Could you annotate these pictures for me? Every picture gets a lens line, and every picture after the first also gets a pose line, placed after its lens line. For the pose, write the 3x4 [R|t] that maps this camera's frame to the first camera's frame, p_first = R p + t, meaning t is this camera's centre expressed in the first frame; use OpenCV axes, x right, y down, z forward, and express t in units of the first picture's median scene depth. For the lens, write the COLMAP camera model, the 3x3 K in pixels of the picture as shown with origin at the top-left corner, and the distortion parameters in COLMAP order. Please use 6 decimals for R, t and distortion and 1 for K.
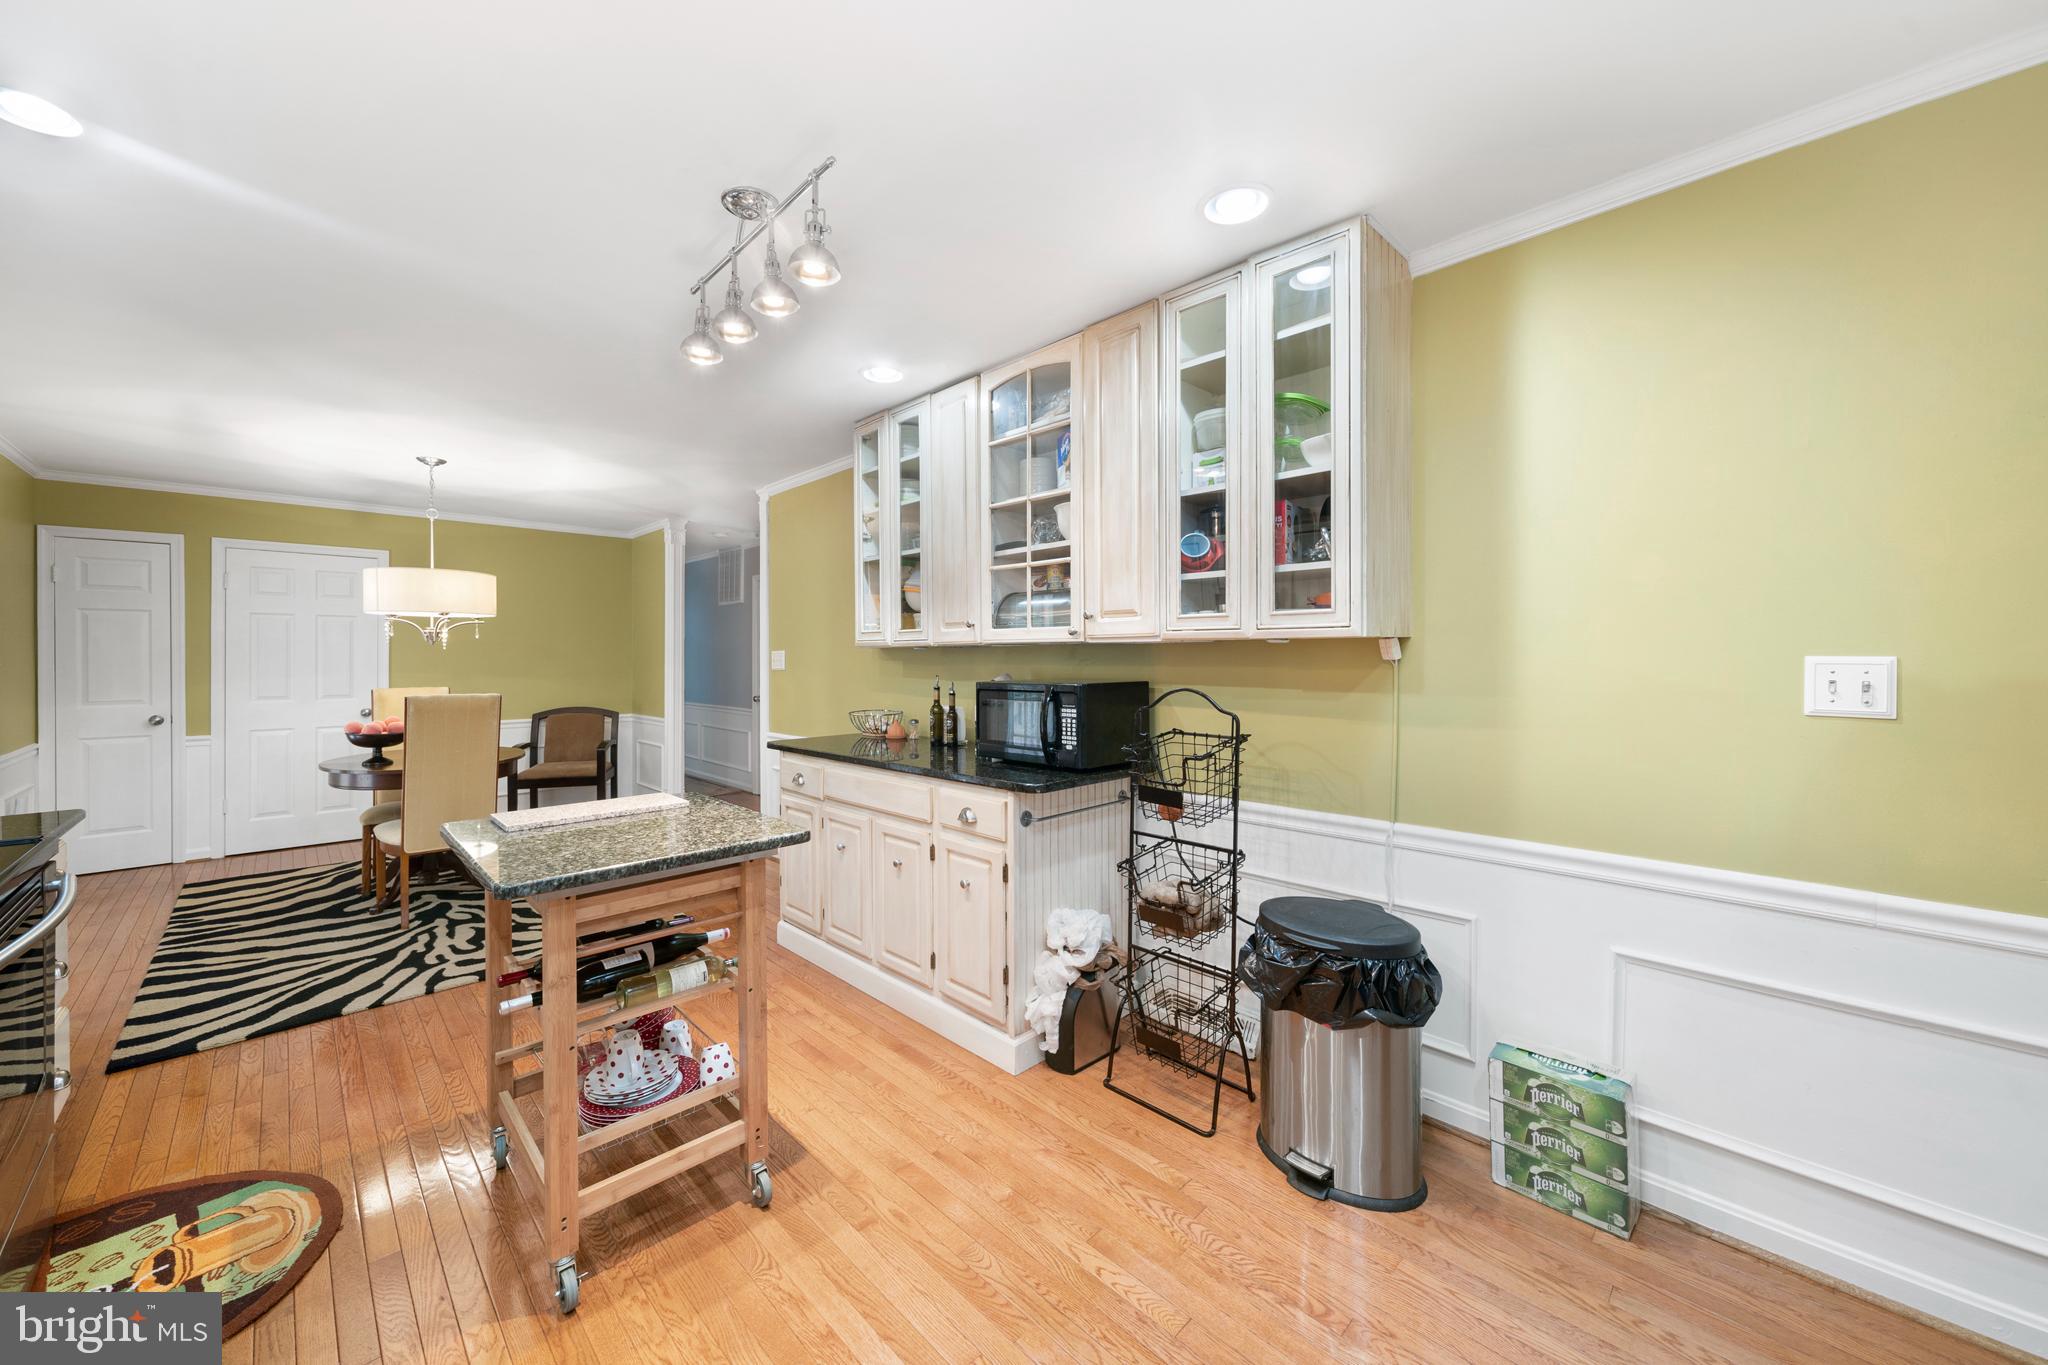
lens RADIAL K [[757.2, 0, 1017.7], [0, 757.2, 655.0], [0, 0, 1]] dist [0.004543, -0.000334]
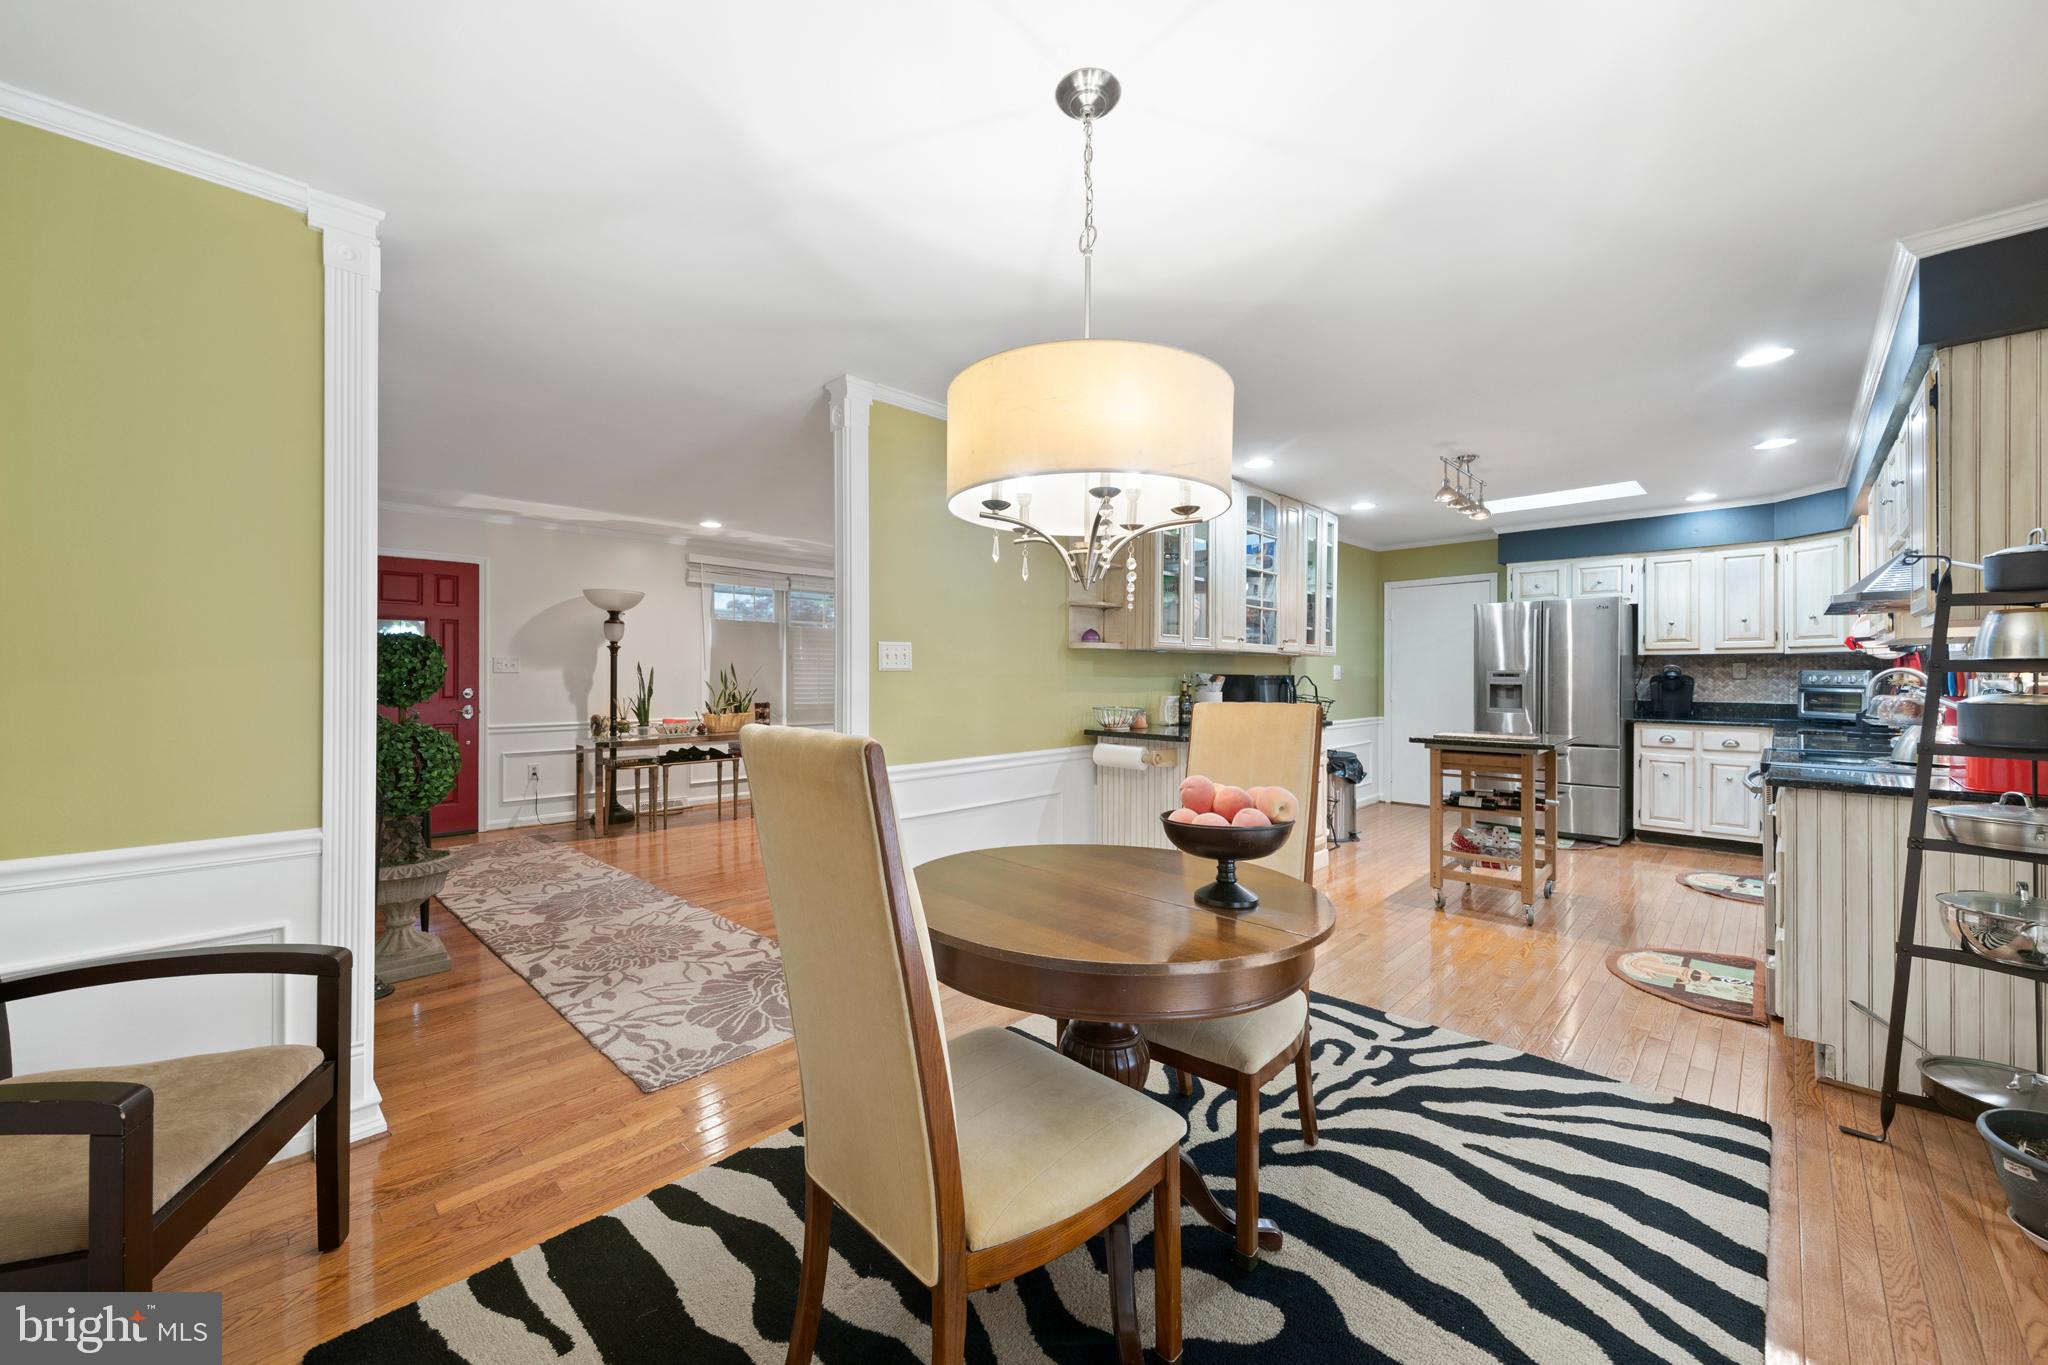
lens RADIAL K [[757.2, 0, 1021.3], [0, 757.2, 678.5], [0, 0, 1]] dist [0.004543, -0.000334]
pose [[-0.018690, 0.001461, 0.999824, -1.477915], [-0.001234, 0.999998, -0.001484, 0.039617], [-0.999825, -0.001261, -0.018688, 1.347796]]
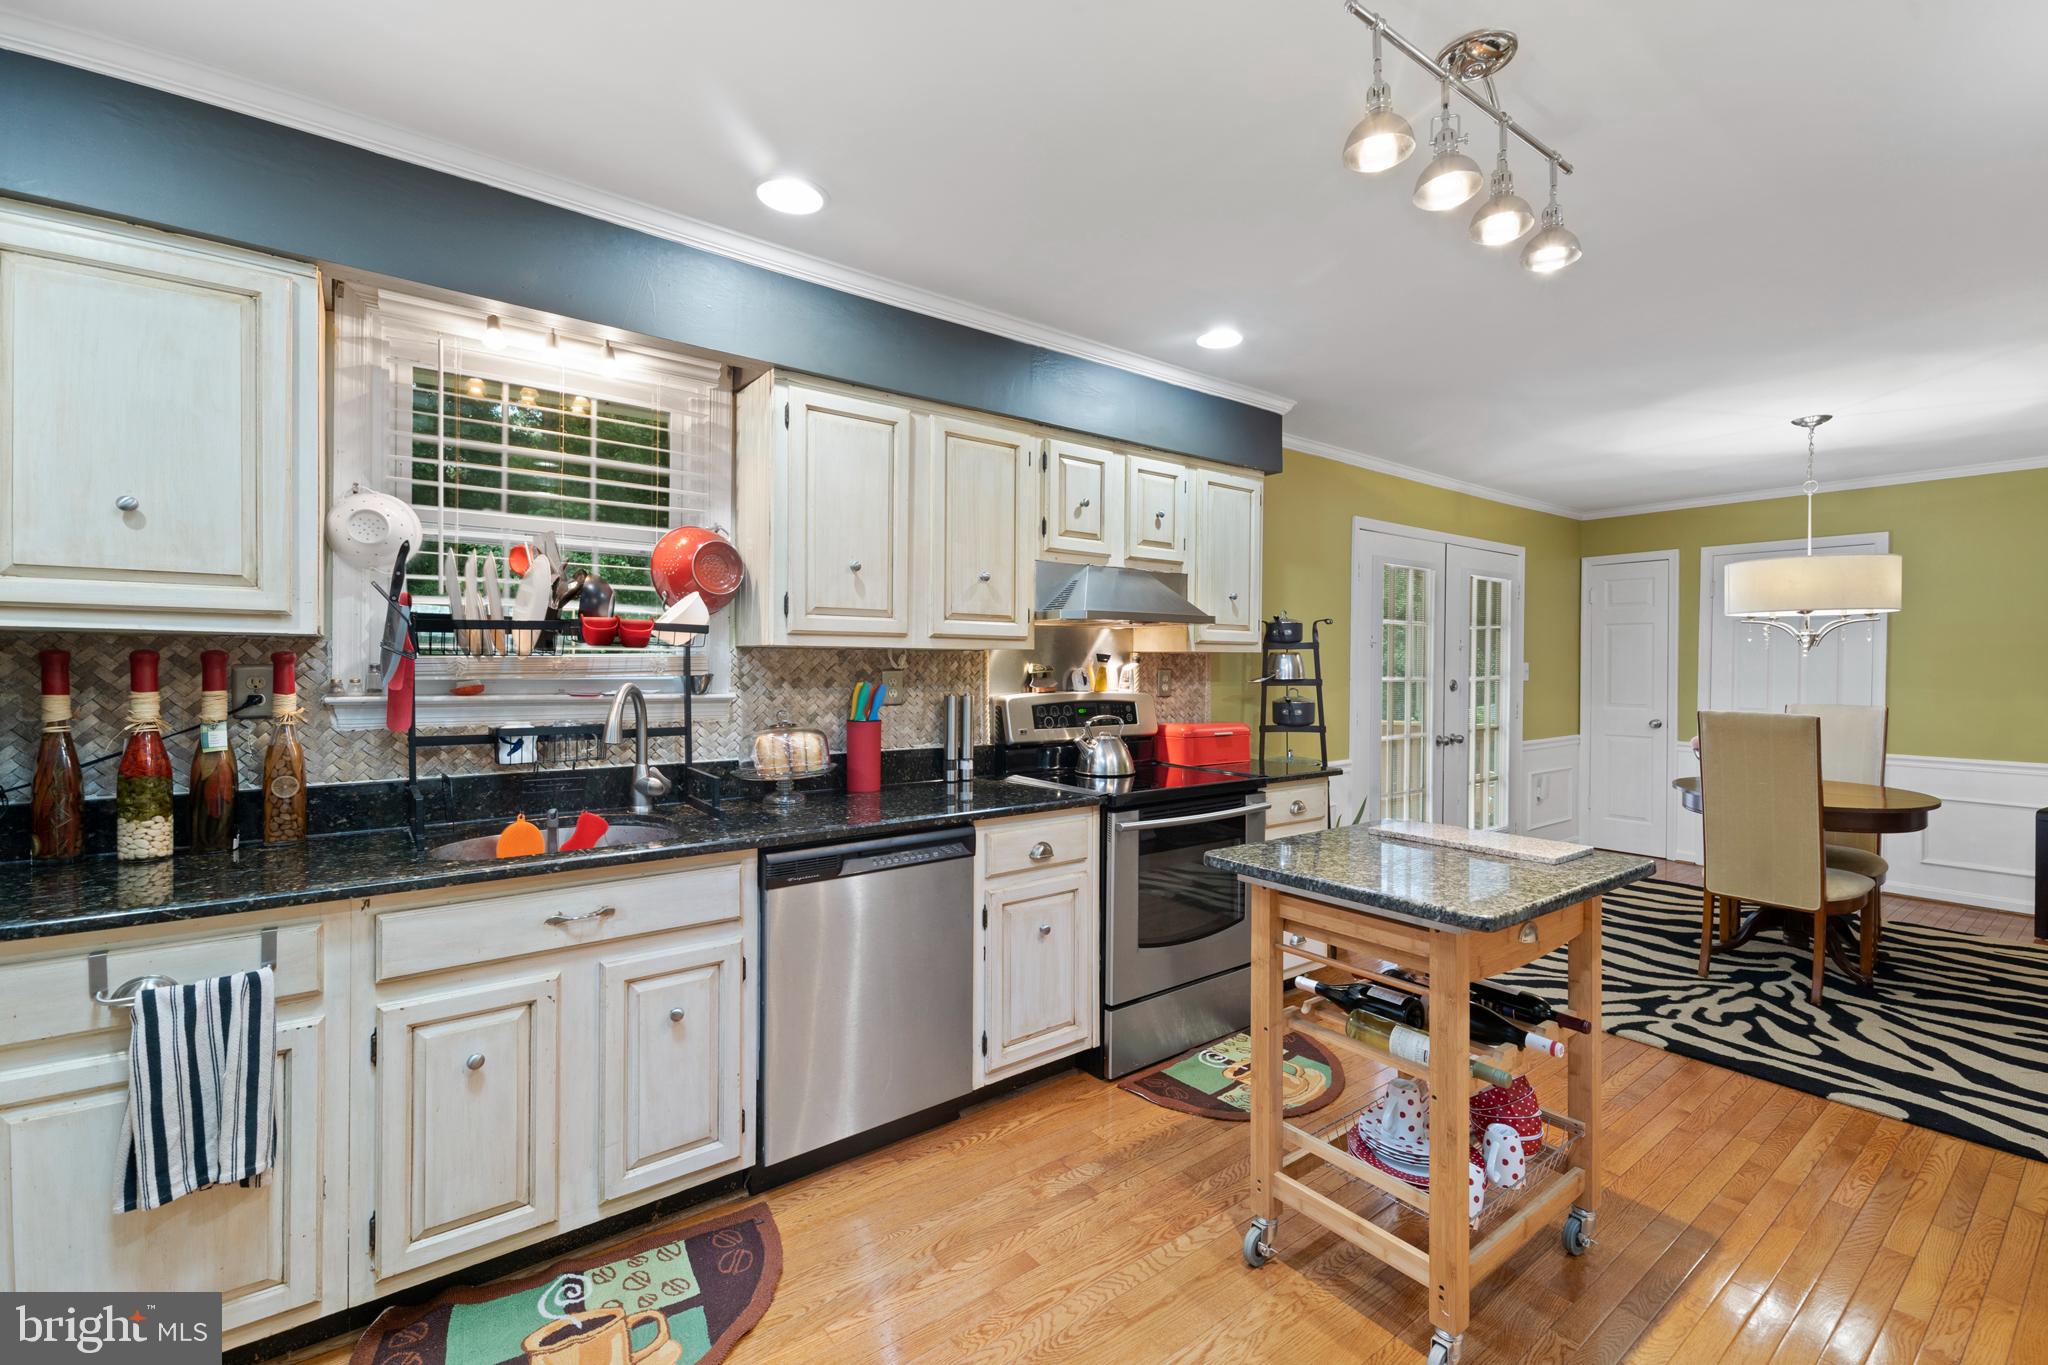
lens RADIAL K [[871.4, 0, 1018.7], [0, 871.4, 670.7], [0, 0, 1]] dist [0.001225, -0.002182]
pose [[-0.122307, 0.009649, -0.992445, 0.313158], [-0.004075, 0.999939, 0.010224, 0.001500], [0.992484, 0.005294, -0.122261, 0.376758]]
